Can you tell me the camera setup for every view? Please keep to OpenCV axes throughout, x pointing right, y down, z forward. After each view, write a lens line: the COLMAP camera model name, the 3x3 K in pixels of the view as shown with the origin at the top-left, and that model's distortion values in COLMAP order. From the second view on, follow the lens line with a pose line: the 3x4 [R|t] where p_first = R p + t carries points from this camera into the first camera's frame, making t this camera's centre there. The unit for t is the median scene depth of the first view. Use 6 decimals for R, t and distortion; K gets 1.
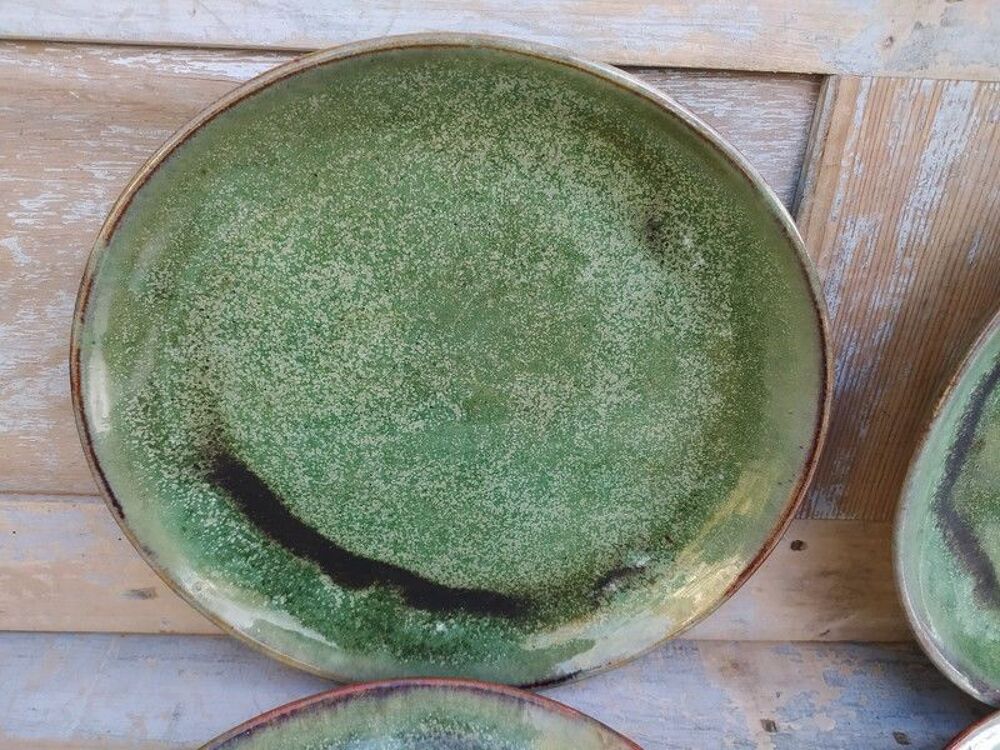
lens RADIAL K [[778.9, 0, 500.0], [0, 778.9, 375.0], [0, 0, 1]] dist [0.001570, -0.007219]
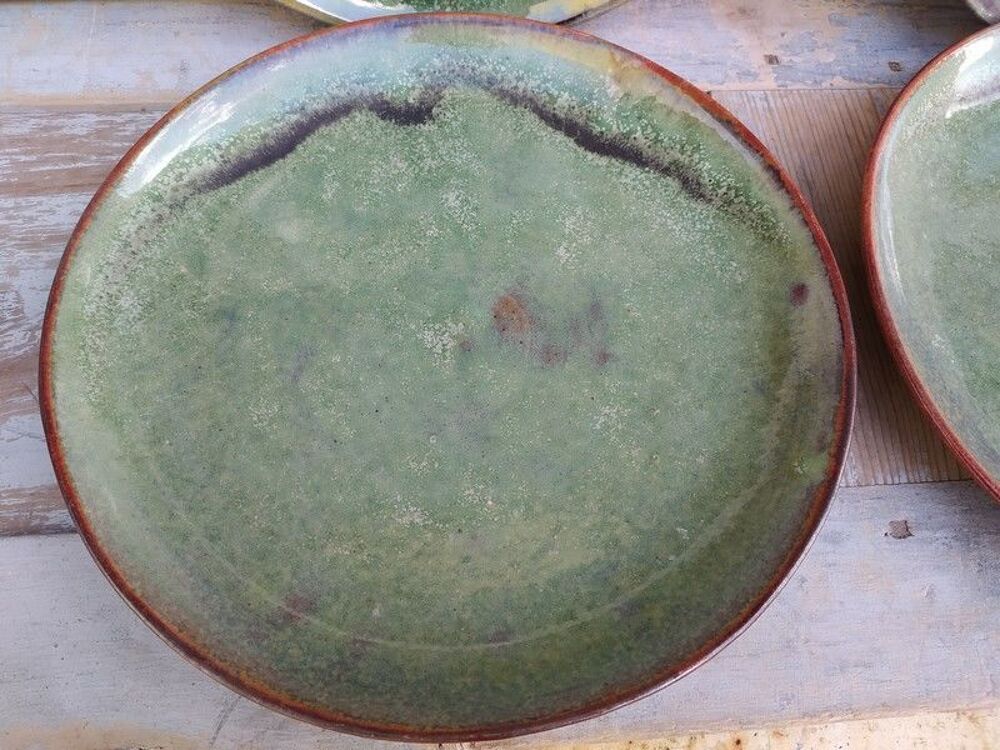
lens RADIAL K [[778.9, 0, 500.0], [0, 778.9, 375.0], [0, 0, 1]] dist [0.001570, -0.007219]
pose [[0.997478, -0.060849, 0.036530, -0.073071], [0.033130, 0.854399, 0.518560, 0.260822], [-0.062765, -0.516042, 0.854261, -0.065891]]
